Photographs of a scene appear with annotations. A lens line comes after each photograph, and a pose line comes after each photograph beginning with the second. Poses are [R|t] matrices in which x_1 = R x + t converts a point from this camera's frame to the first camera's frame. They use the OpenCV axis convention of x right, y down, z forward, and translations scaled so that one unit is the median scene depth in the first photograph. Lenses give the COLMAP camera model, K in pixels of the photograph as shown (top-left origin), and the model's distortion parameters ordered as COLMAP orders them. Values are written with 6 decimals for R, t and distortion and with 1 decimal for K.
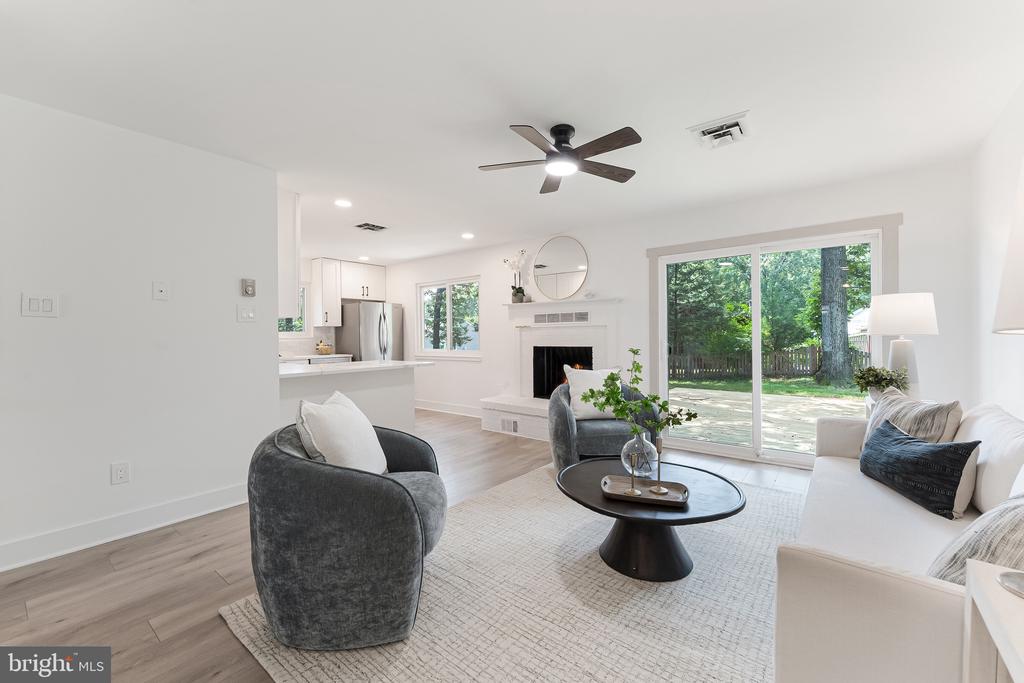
lens RADIAL K [[419.8, 0, 516.3], [0, 419.8, 338.4], [0, 0, 1]] dist [0.003139, -0.000347]
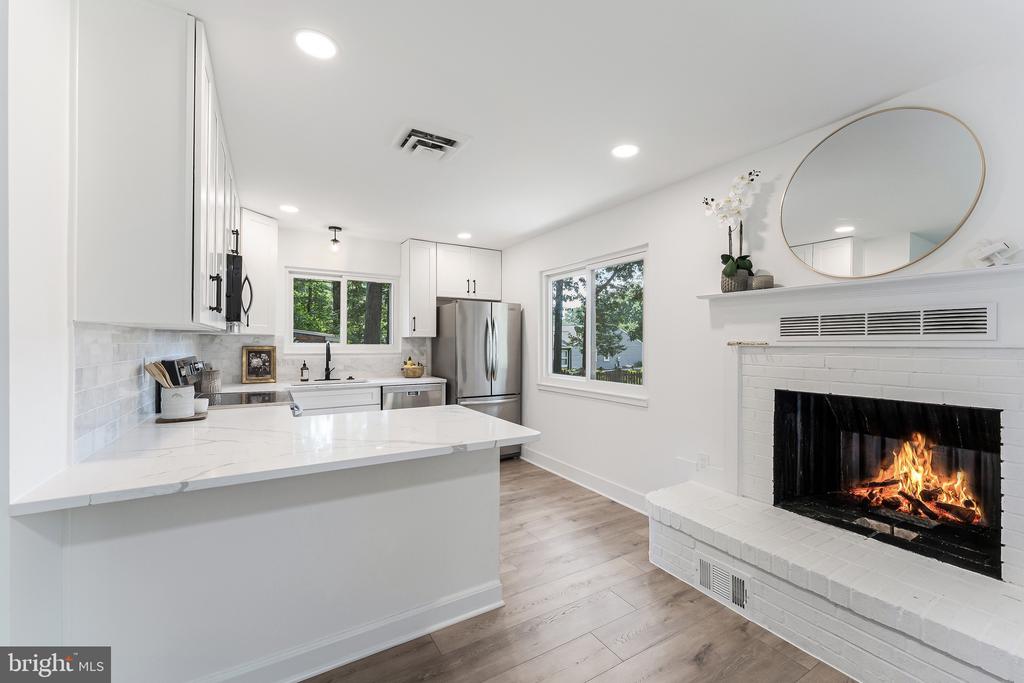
lens RADIAL K [[419.8, 0, 517.3], [0, 419.8, 340.3], [0, 0, 1]] dist [0.003139, -0.000347]
pose [[0.936310, 0.011854, -0.350976, -0.048392], [-0.016069, 0.999829, -0.009098, -0.019947], [0.350808, 0.014158, 0.936340, 0.410819]]
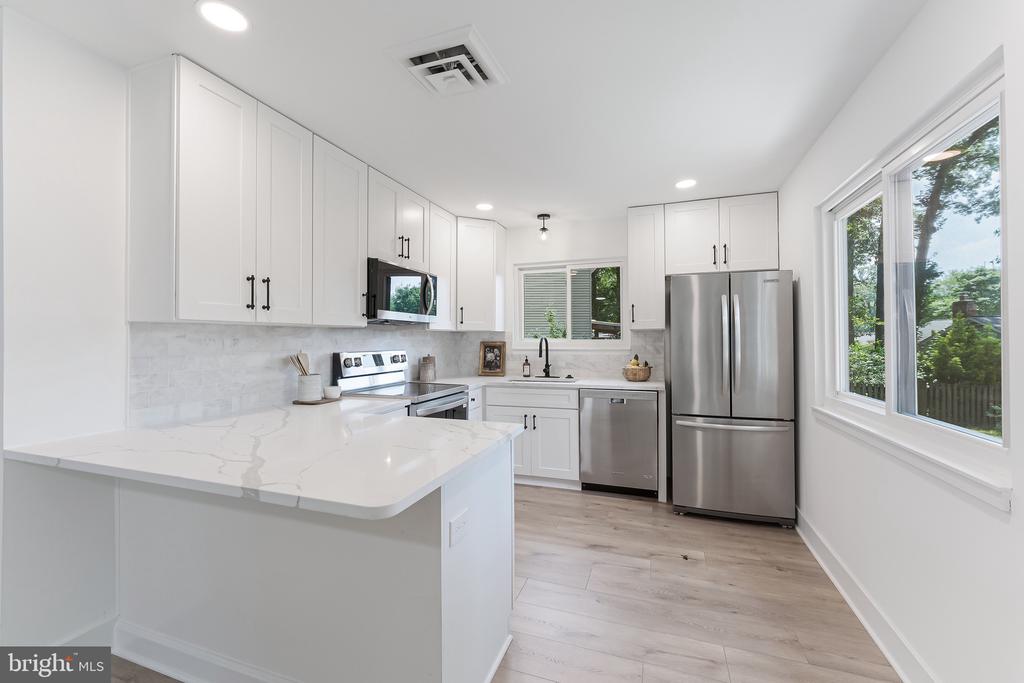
lens RADIAL K [[419.8, 0, 508.9], [0, 419.8, 334.3], [0, 0, 1]] dist [0.003139, -0.000347]
pose [[0.318706, -0.003542, -0.947847, 0.018249], [-0.005984, 0.999966, -0.005749, -0.018942], [0.947835, 0.007504, 0.318674, 0.671369]]
